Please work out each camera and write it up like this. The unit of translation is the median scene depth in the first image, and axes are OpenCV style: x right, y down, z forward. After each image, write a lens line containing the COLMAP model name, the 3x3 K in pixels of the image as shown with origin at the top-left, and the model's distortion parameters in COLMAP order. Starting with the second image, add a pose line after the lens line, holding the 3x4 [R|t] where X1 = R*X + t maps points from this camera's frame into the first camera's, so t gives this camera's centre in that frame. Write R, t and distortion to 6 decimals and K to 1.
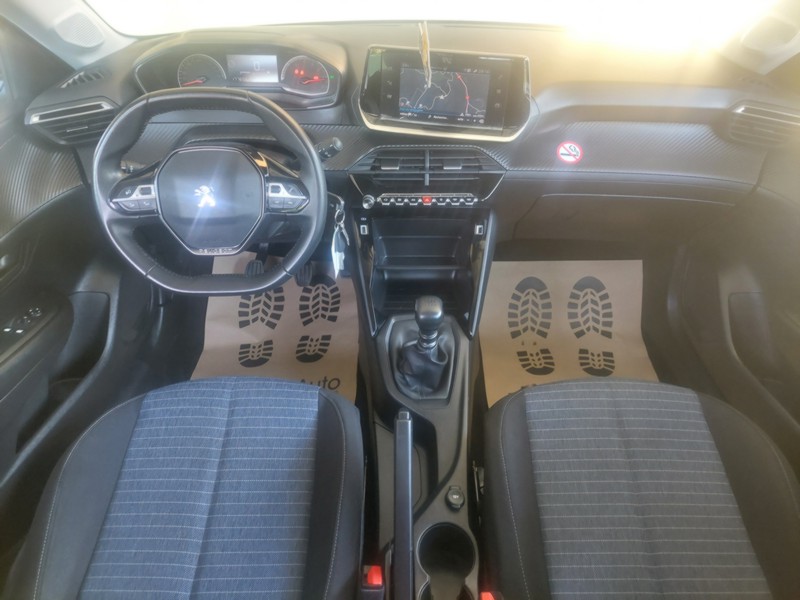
lens RADIAL K [[600.3, 0, 401.4], [0, 600.3, 298.0], [0, 0, 1]] dist [0.040677, -0.030204]
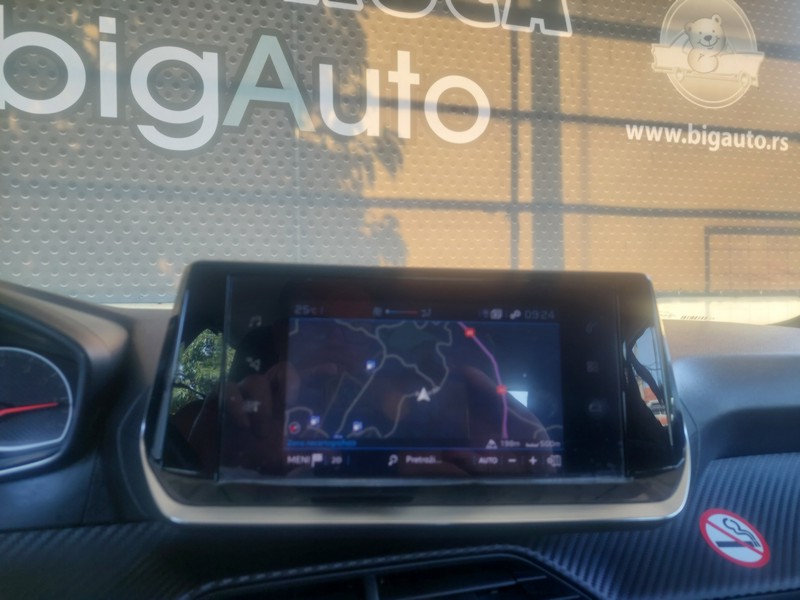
lens RADIAL K [[600.3, 0, 413.2], [0, 600.3, 294.8], [0, 0, 1]] dist [0.040677, -0.030204]
pose [[0.961042, 0.000815, 0.276402, -0.023552], [0.165541, 0.799115, -0.577938, -0.179261], [-0.221348, 0.601178, 0.767848, 0.672357]]
